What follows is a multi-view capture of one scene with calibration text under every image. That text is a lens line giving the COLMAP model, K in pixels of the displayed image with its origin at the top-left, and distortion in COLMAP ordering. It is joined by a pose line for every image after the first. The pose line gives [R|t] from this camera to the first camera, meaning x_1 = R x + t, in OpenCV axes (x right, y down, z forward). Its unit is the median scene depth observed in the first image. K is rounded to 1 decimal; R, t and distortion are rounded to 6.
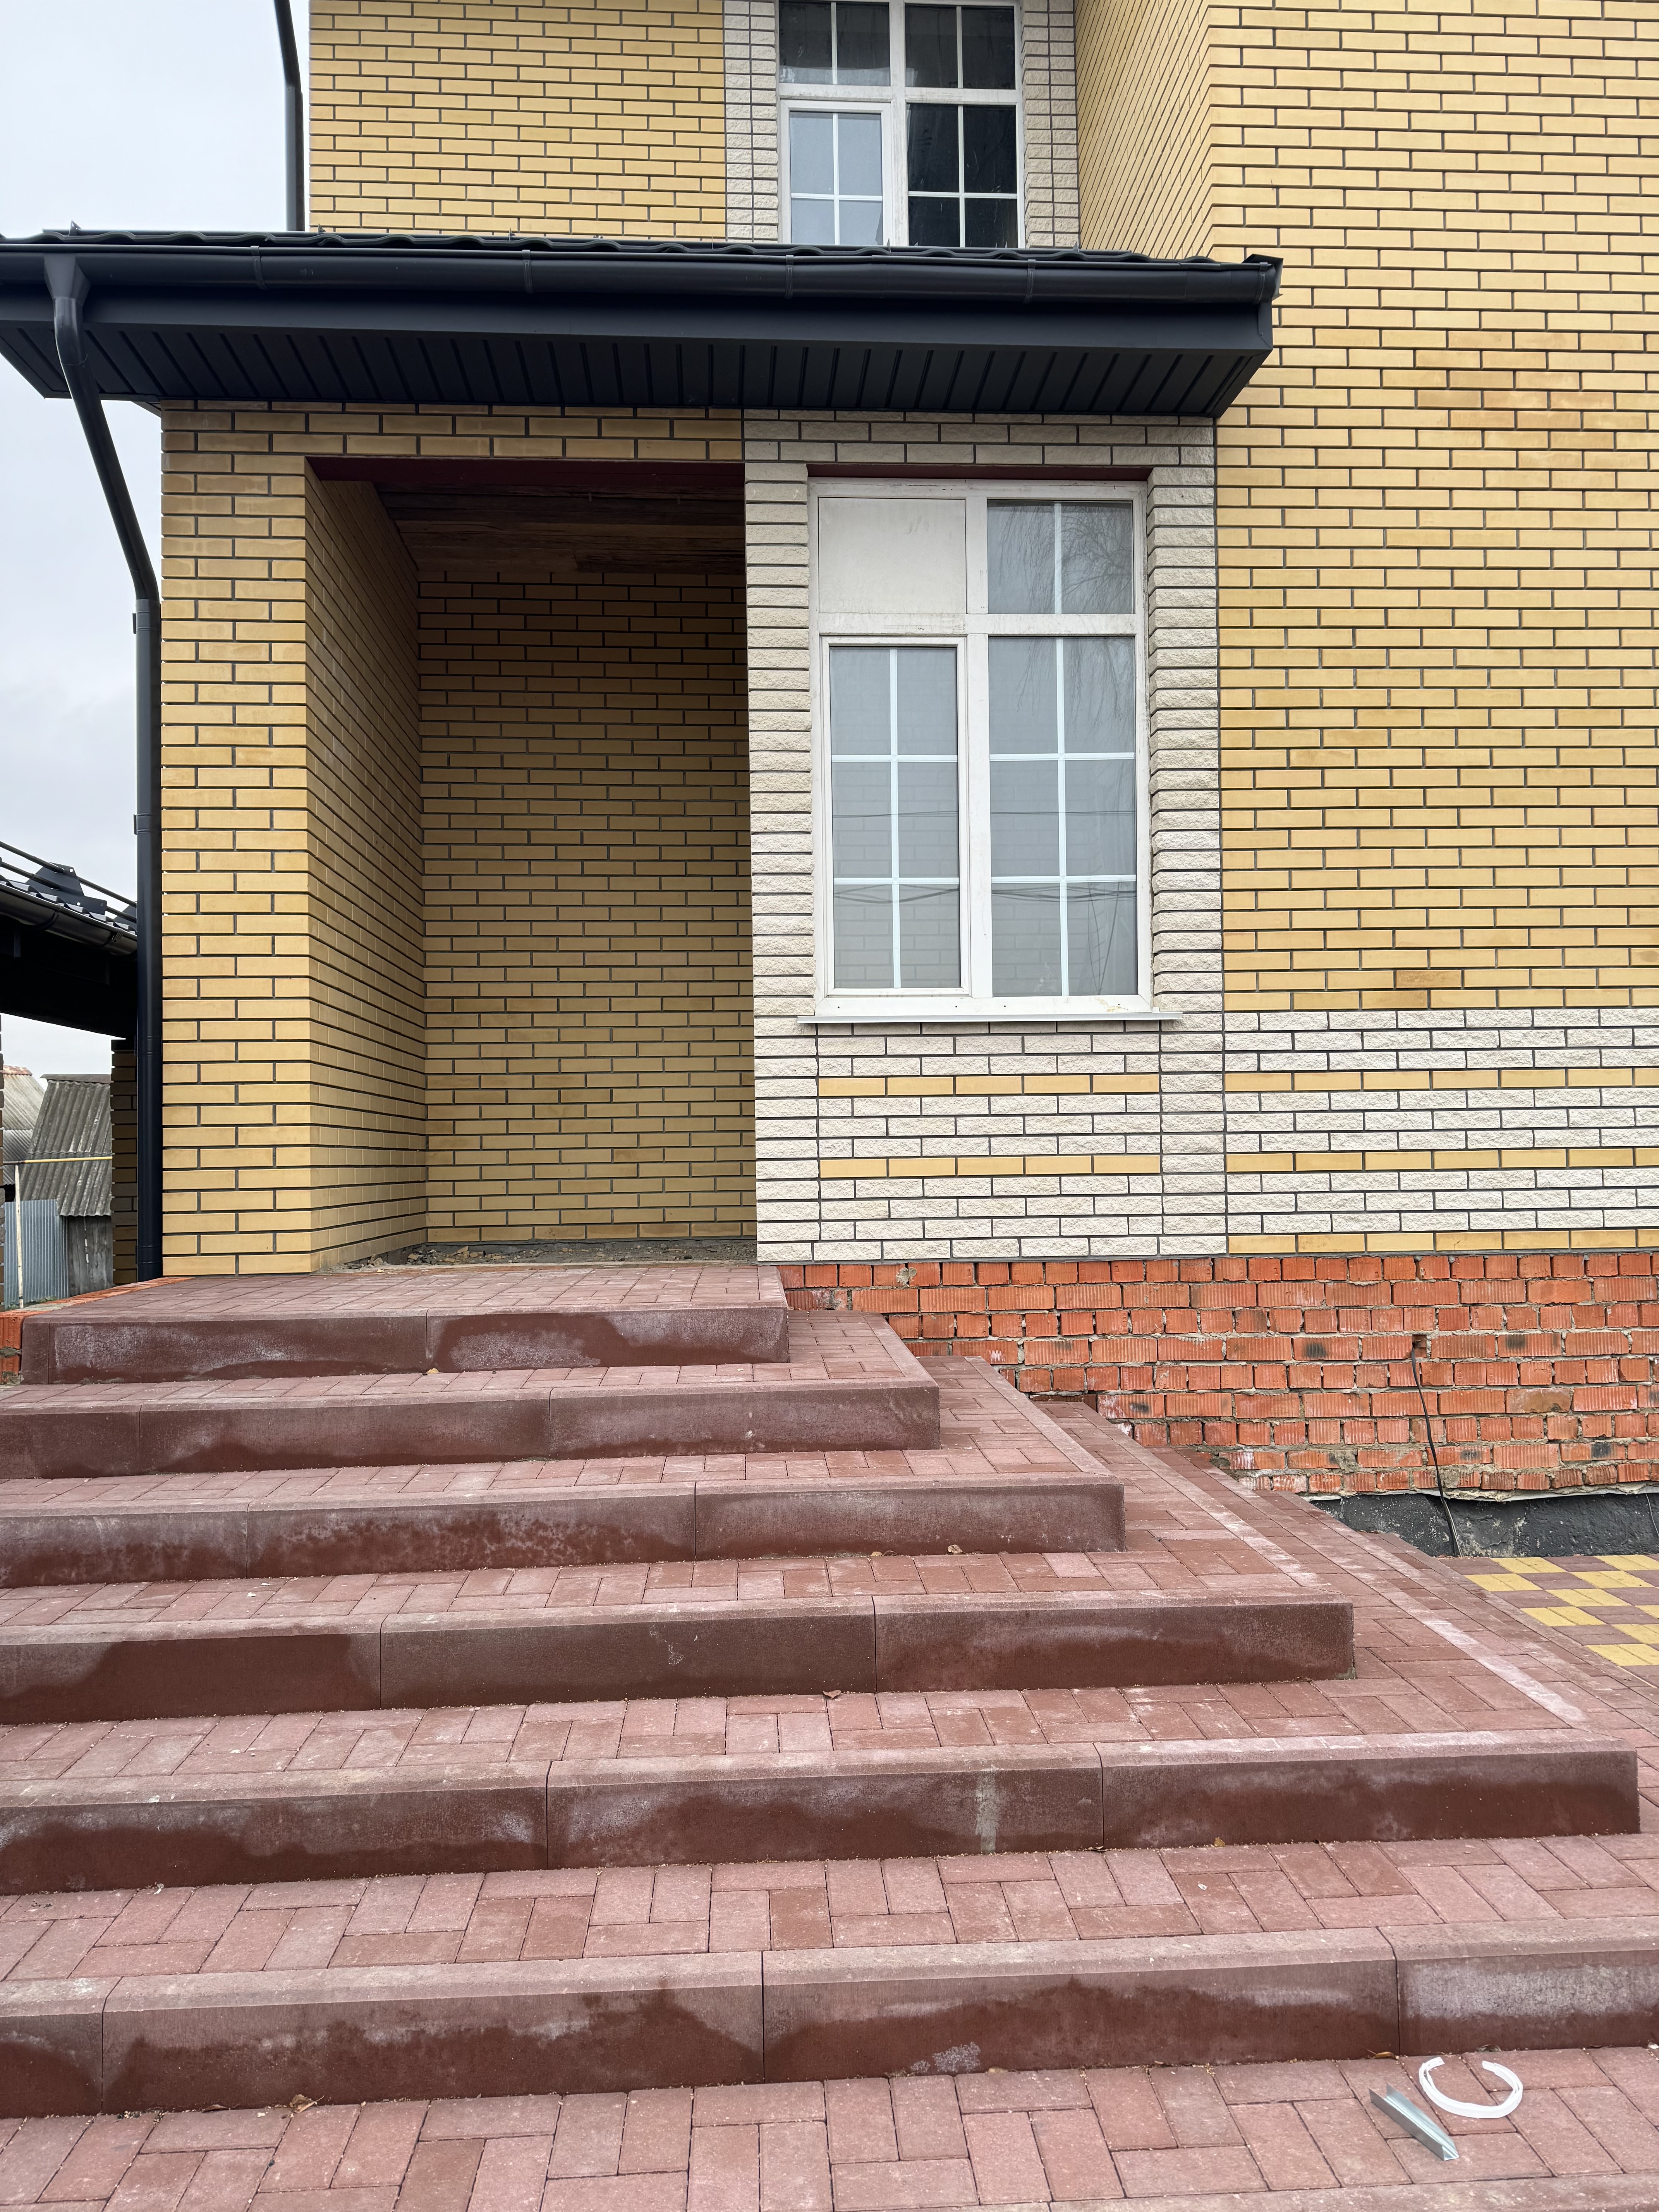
lens RADIAL K [[1534.6, 0, 830.1], [0, 1534.6, 1112.1], [0, 0, 1]] dist [0.158795, -0.298266]
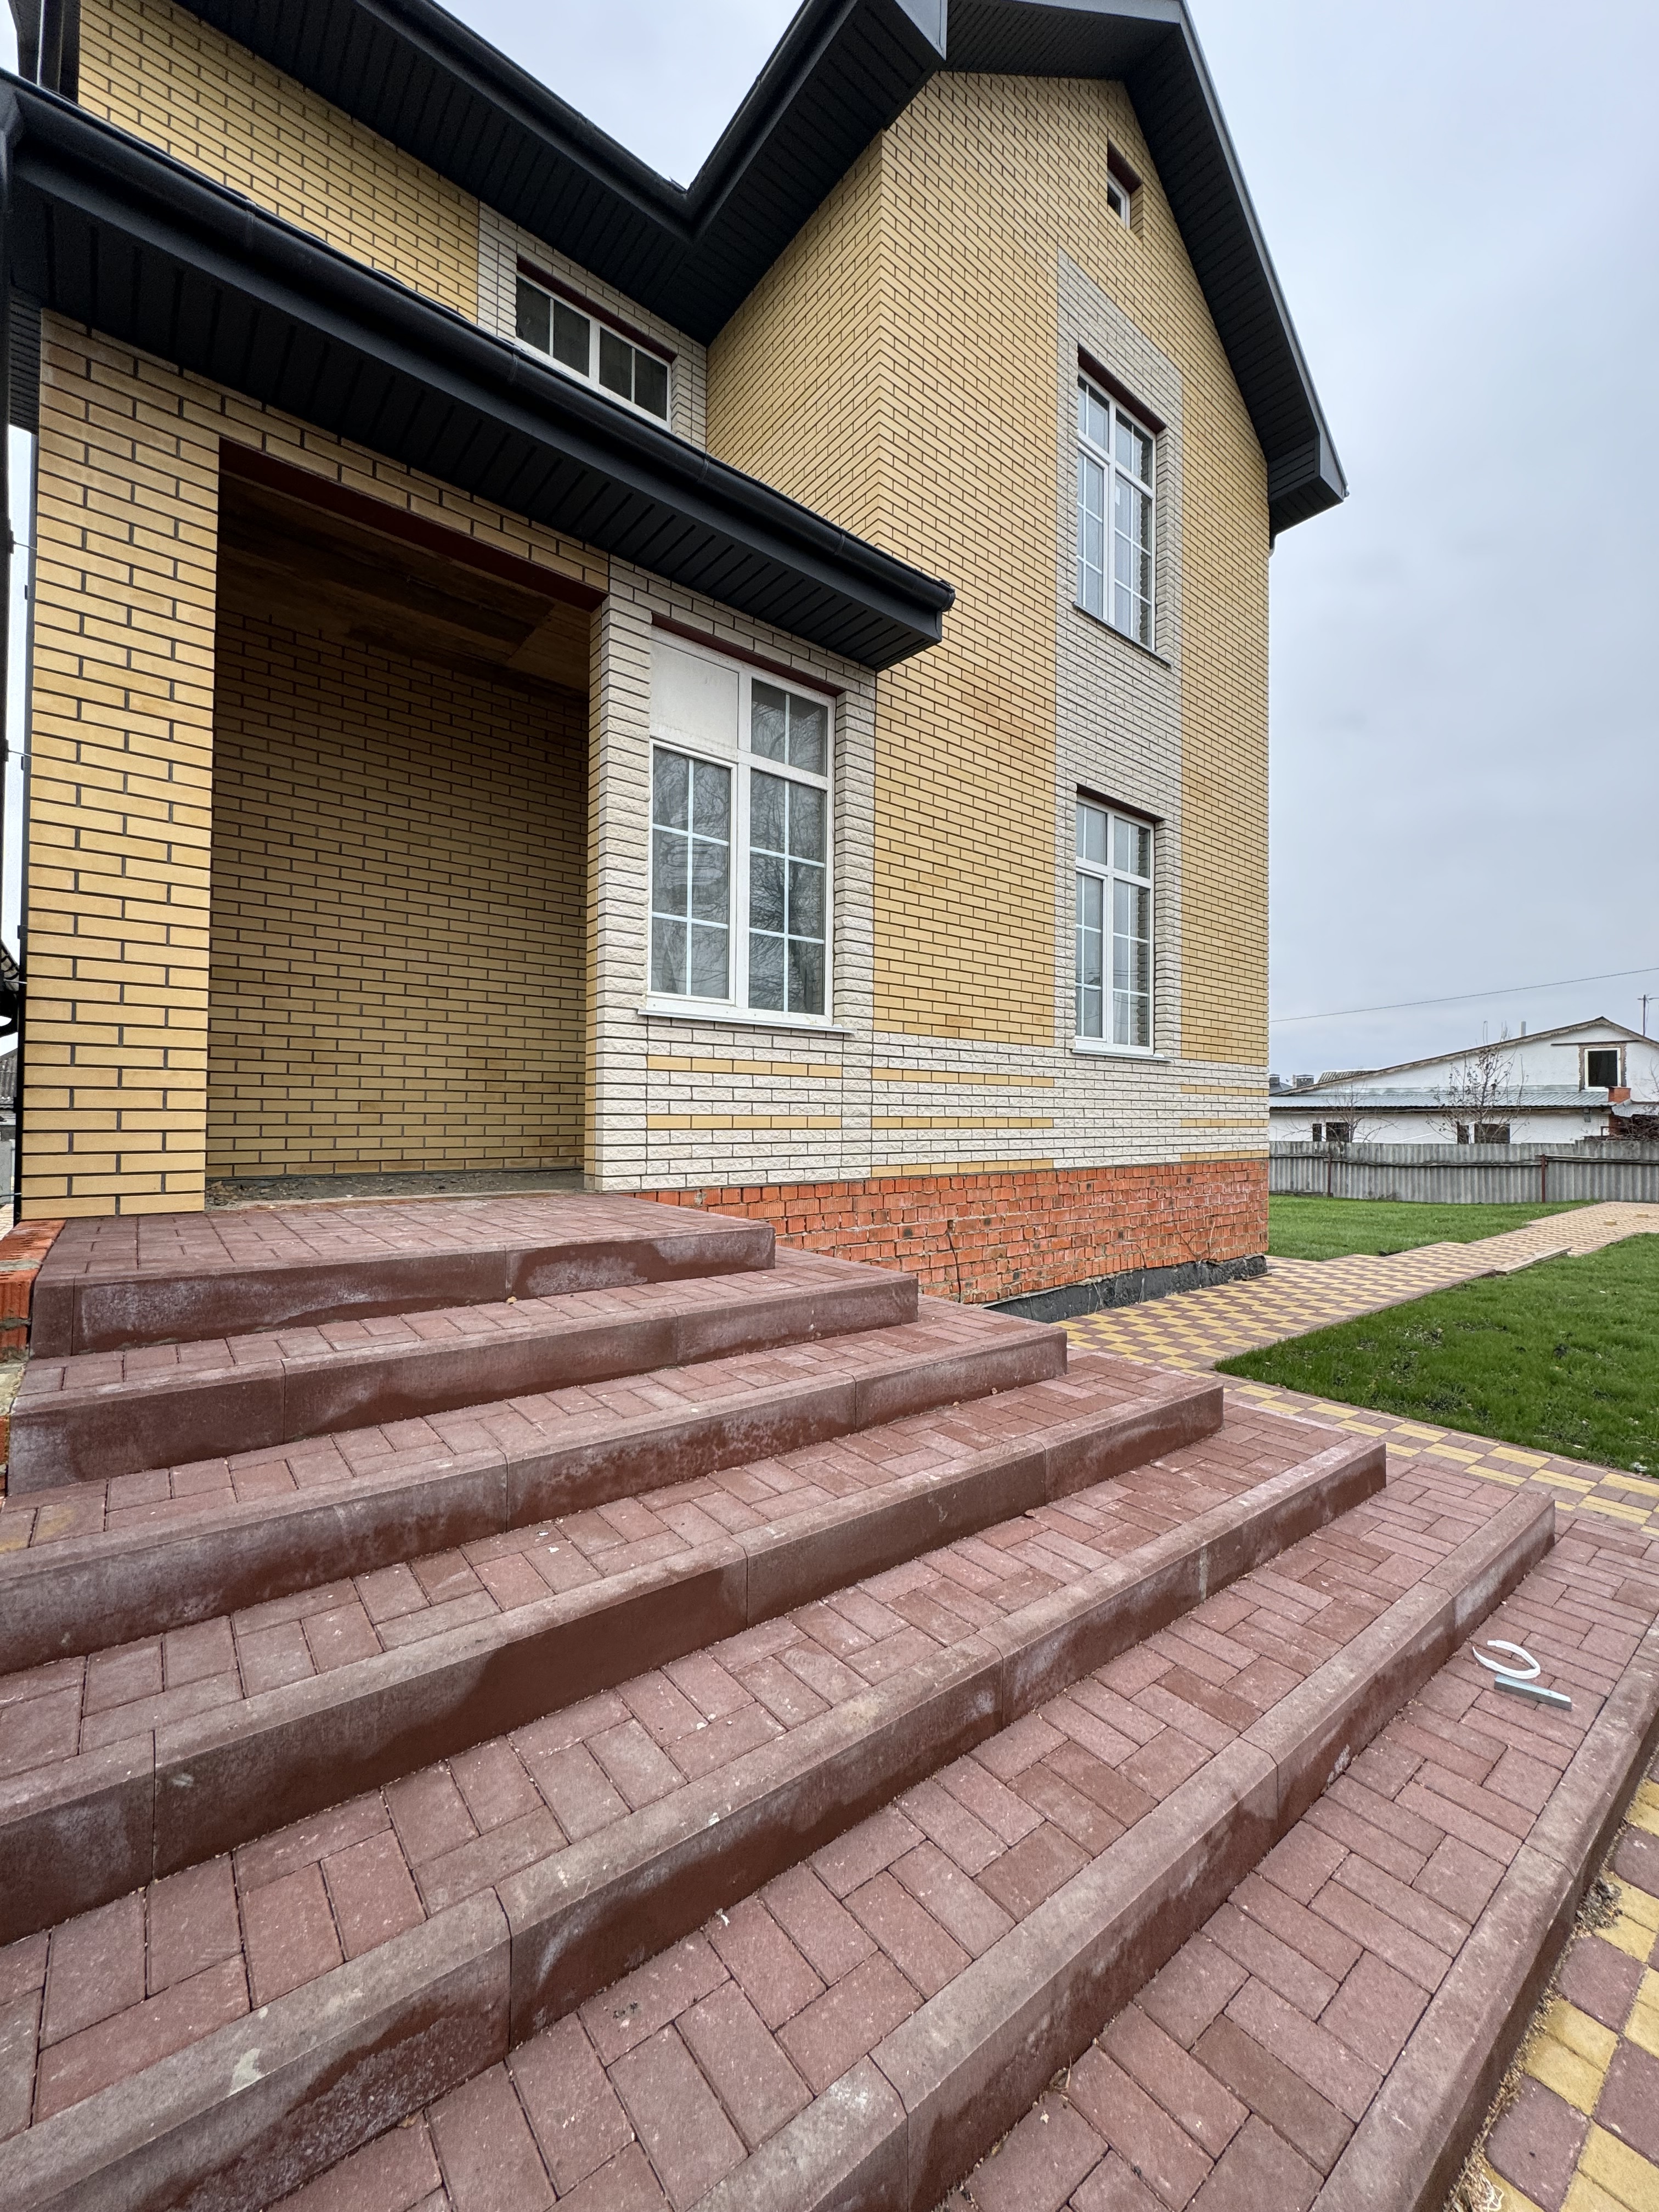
lens RADIAL K [[876.9, 0, 830.1], [0, 876.9, 1103.3], [0, 0, 1]] dist [-0.000753, 0.000145]
pose [[0.815720, 0.030694, 0.577632, -0.319627], [-0.038683, 0.999250, 0.001531, 0.012663], [-0.577152, -0.023593, 0.816296, 0.265335]]
